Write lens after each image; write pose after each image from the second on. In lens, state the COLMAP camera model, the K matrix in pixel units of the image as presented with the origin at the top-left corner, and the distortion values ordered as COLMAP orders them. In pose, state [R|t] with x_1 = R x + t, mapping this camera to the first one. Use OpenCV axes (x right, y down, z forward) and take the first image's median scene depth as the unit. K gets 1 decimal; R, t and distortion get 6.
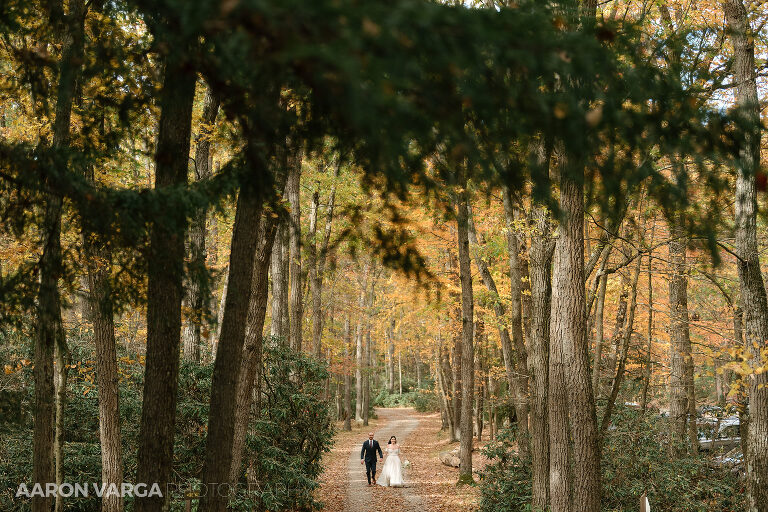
lens RADIAL K [[1918.4, 0, 384.0], [0, 1918.4, 256.0], [0, 0, 1]] dist [-0.004020, -0.886698]
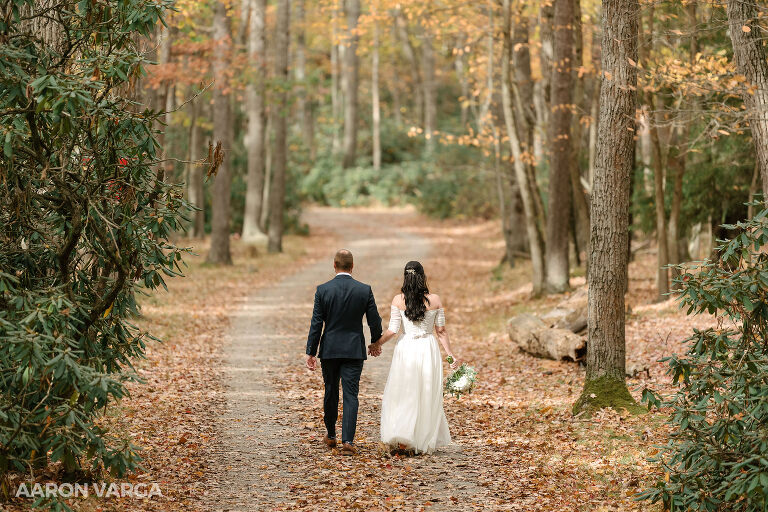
lens RADIAL K [[4719.1, 0, 384.0], [0, 4719.1, 256.0], [0, 0, 1]] dist [0.468347, -1.653492]
pose [[0.999770, 0.013707, 0.016488, -0.005436], [-0.014892, 0.997142, 0.074065, 0.037874], [-0.015426, -0.074293, 0.997117, 0.239337]]
